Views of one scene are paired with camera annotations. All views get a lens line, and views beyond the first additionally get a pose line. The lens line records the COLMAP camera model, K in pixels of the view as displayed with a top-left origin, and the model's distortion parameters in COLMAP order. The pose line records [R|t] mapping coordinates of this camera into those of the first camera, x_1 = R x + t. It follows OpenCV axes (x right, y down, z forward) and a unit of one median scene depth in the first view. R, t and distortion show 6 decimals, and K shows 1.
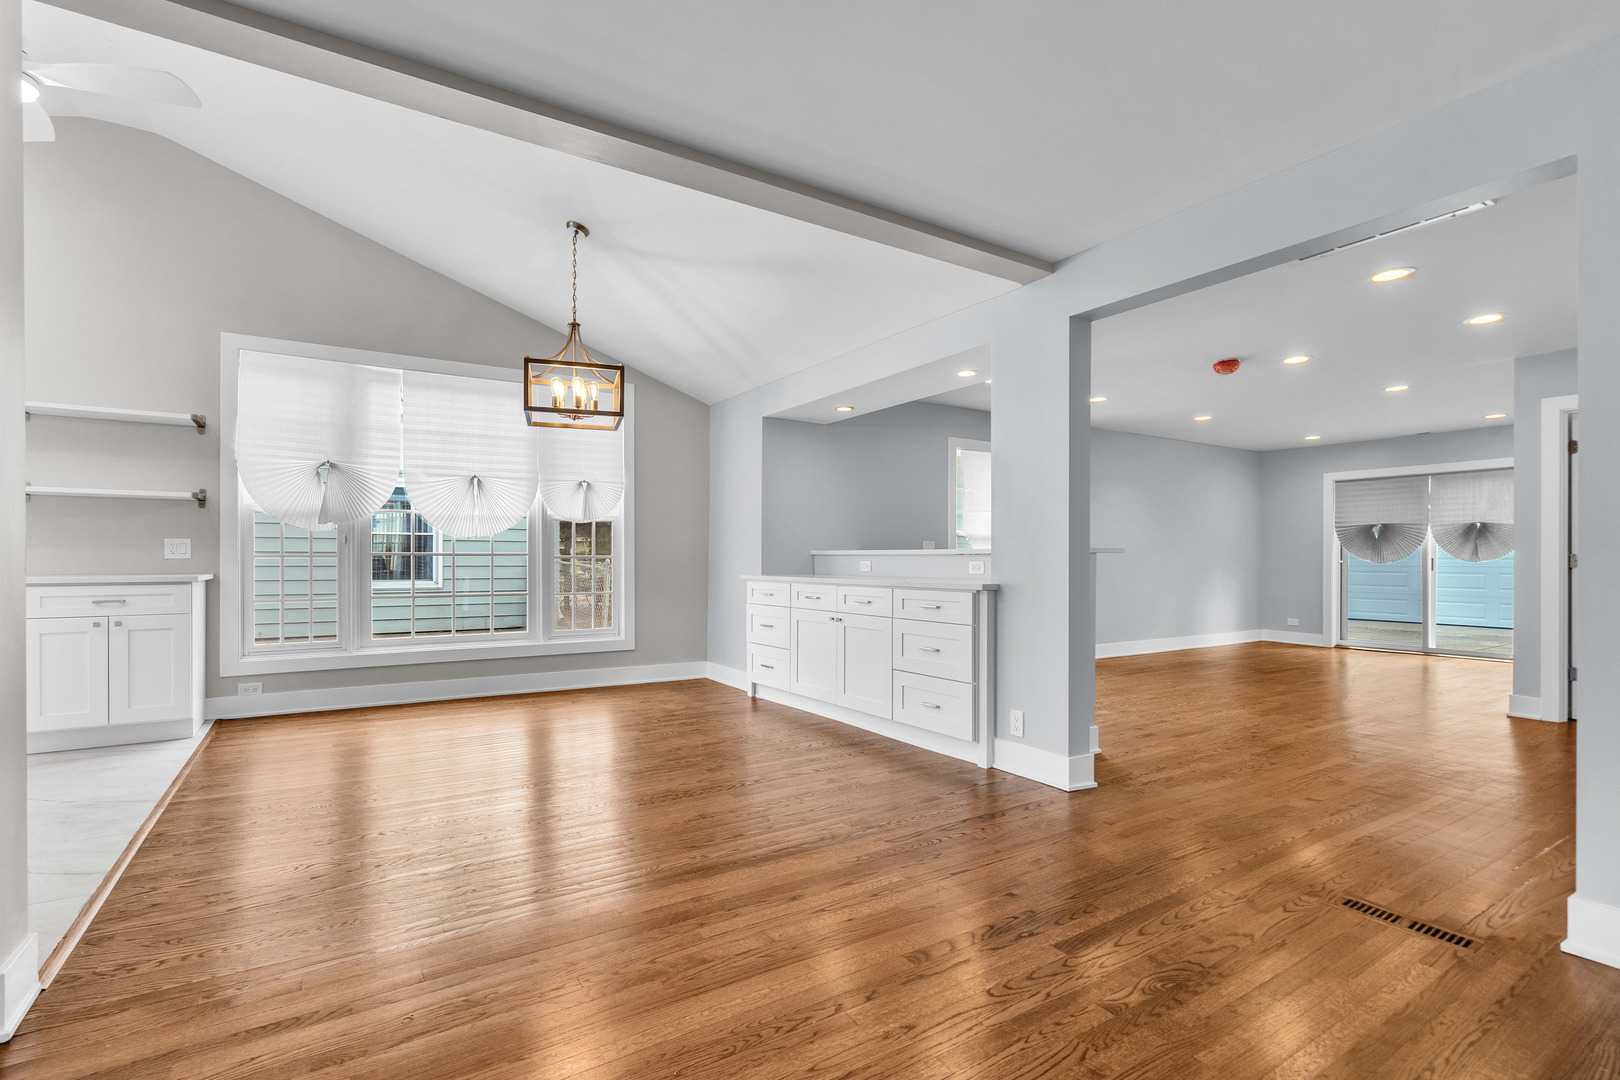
lens RADIAL K [[749.3, 0, 801.8], [0, 749.3, 559.8], [0, 0, 1]] dist [-0.007579, 0.003011]
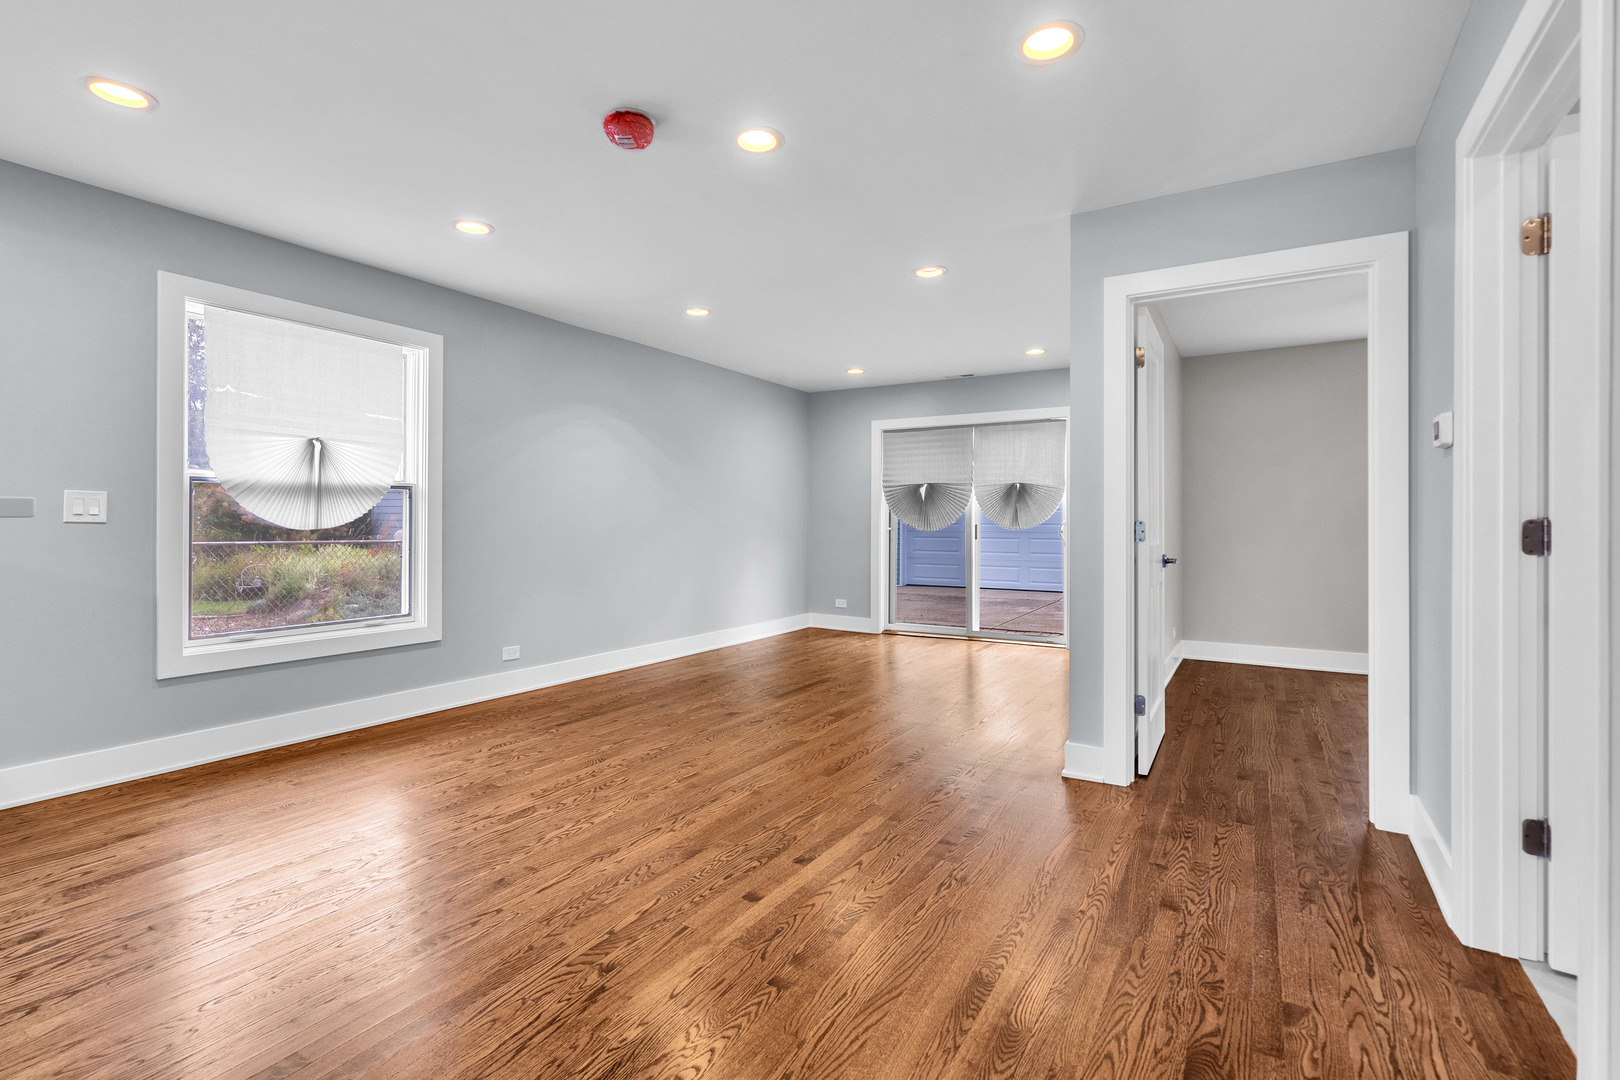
lens RADIAL K [[749.3, 0, 809.9], [0, 749.3, 526.2], [0, 0, 1]] dist [-0.007579, 0.003011]
pose [[0.888296, -0.002837, 0.459262, 0.409436], [0.000690, 0.999988, 0.004843, -0.006775], [-0.459271, -0.003985, 0.888287, 0.472765]]
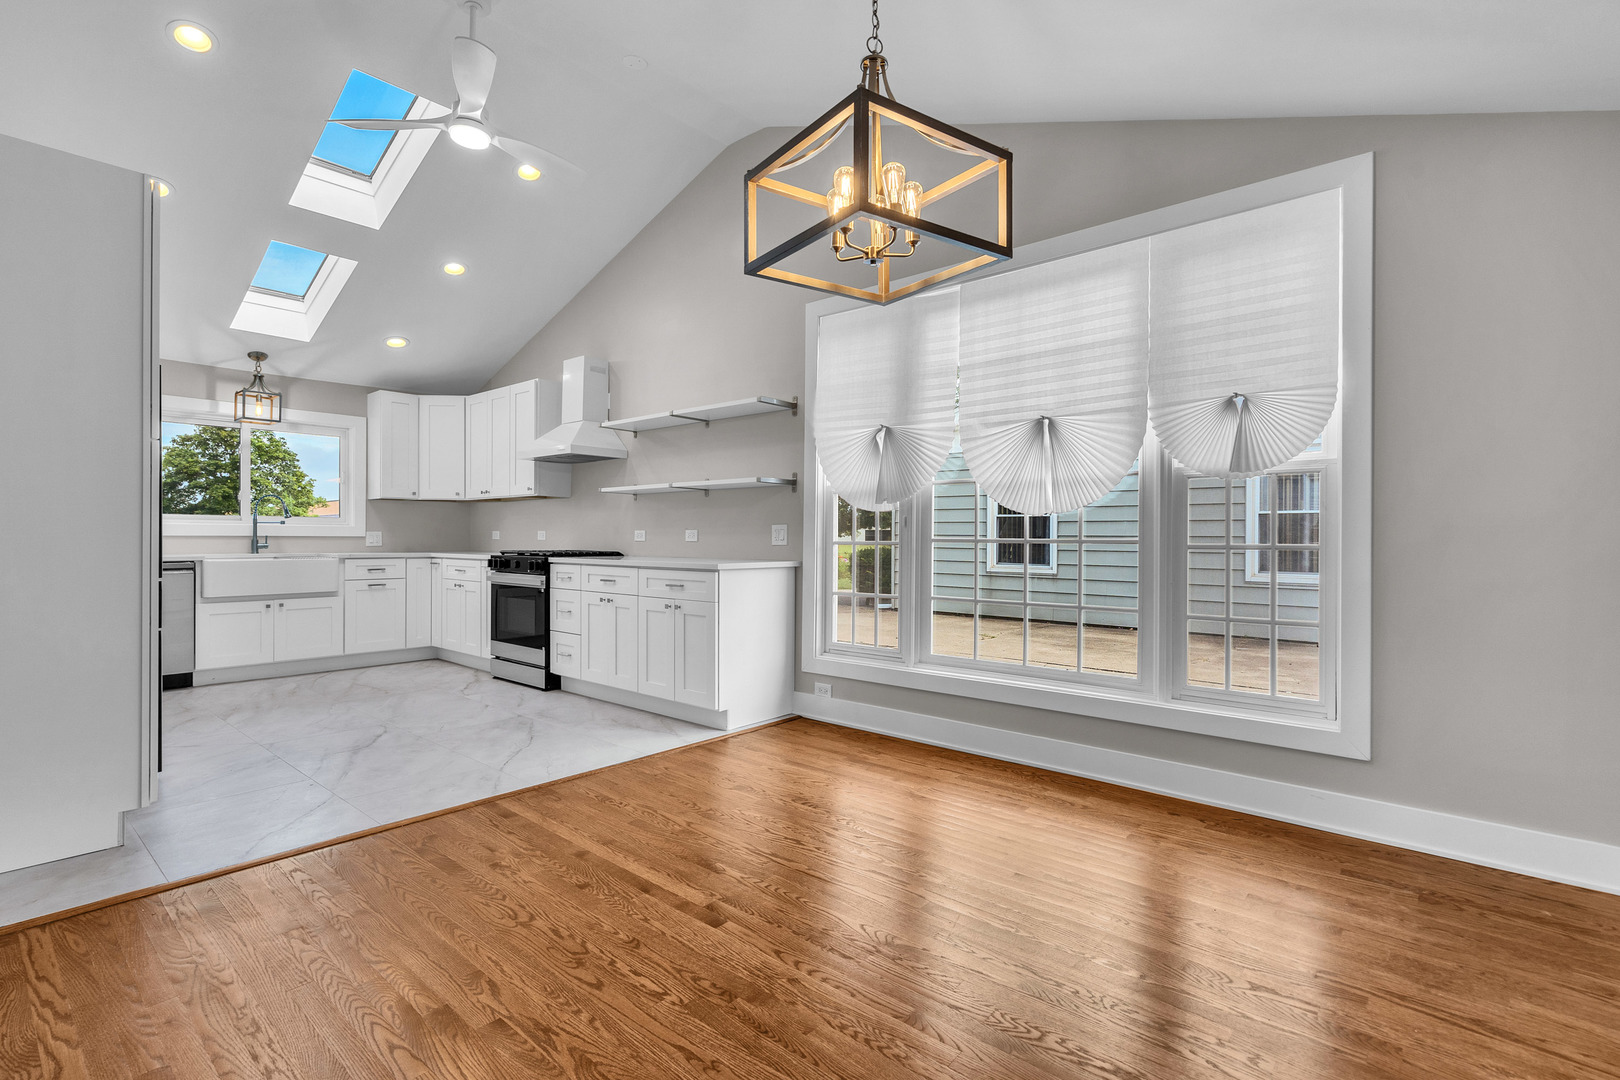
lens RADIAL K [[749.3, 0, 816.9], [0, 749.3, 541.7], [0, 0, 1]] dist [-0.007579, 0.003011]
pose [[0.302709, 0.004034, -0.953075, 0.103062], [-0.006631, 0.999976, 0.002127, -0.006961], [0.953060, 0.005676, 0.302728, 0.608187]]
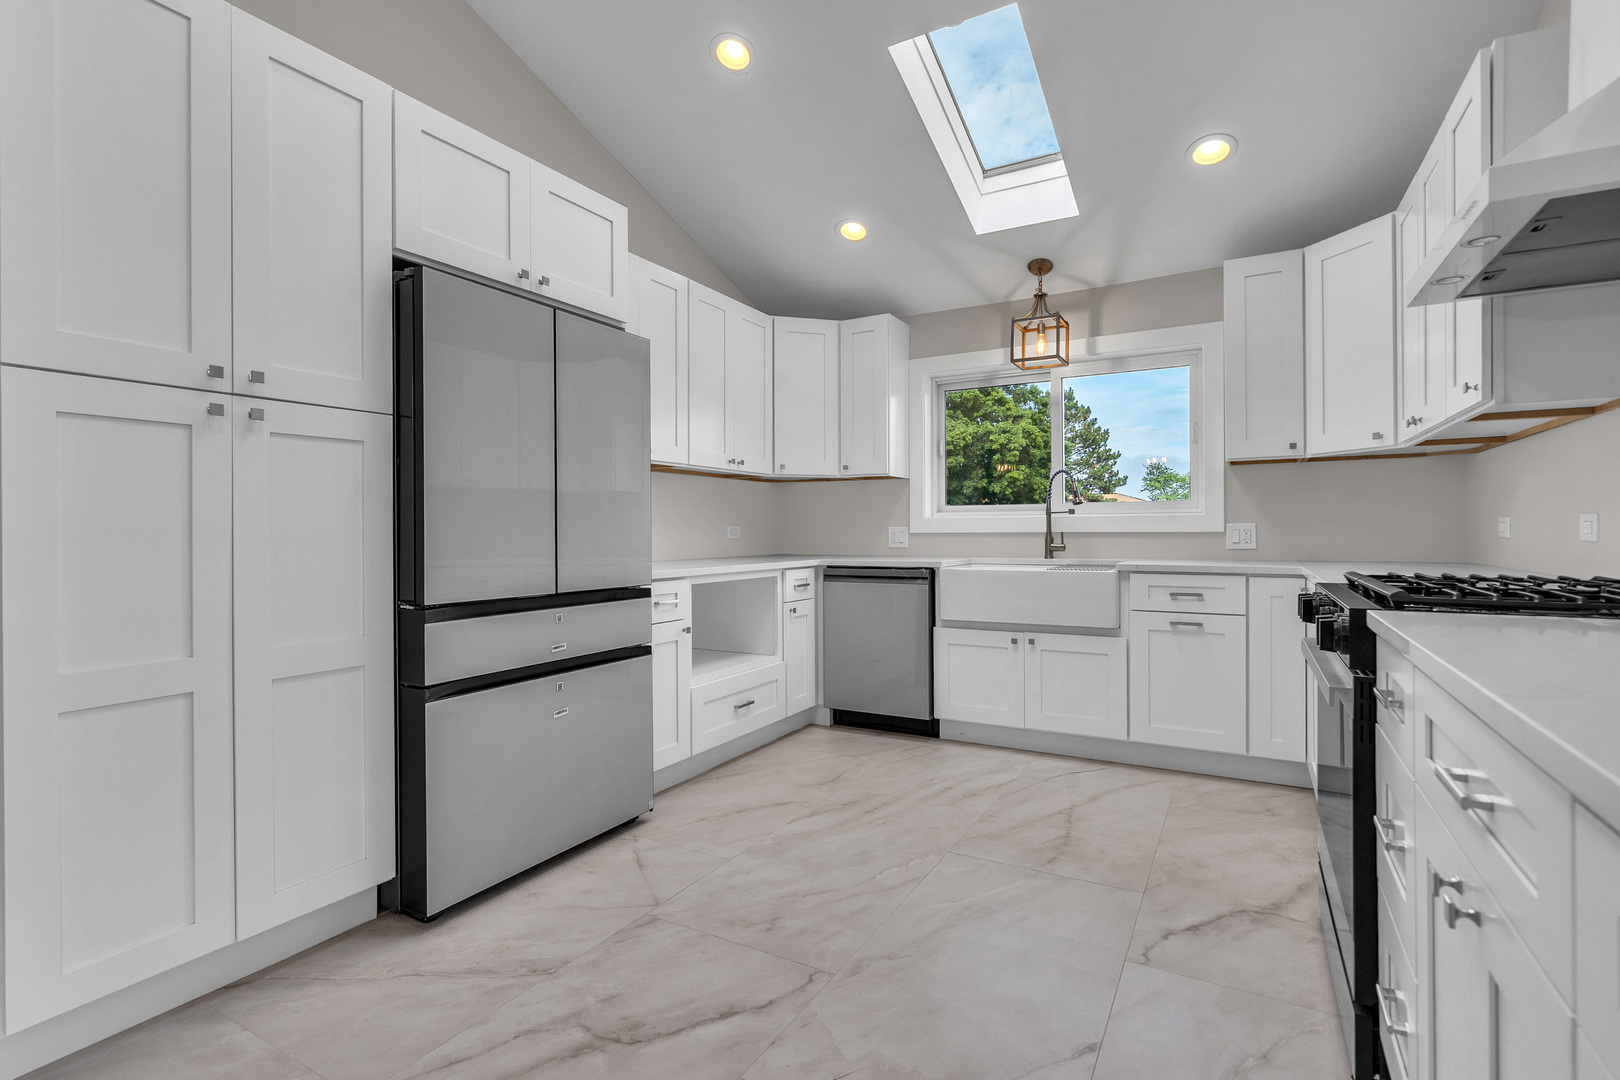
lens RADIAL K [[749.3, 0, 825.0], [0, 749.3, 535.5], [0, 0, 1]] dist [-0.007579, 0.003011]
pose [[-0.879487, 0.006648, -0.475876, -0.575290], [0.003739, 0.999968, 0.007059, -0.010570], [0.475908, 0.004429, -0.879484, 0.700035]]
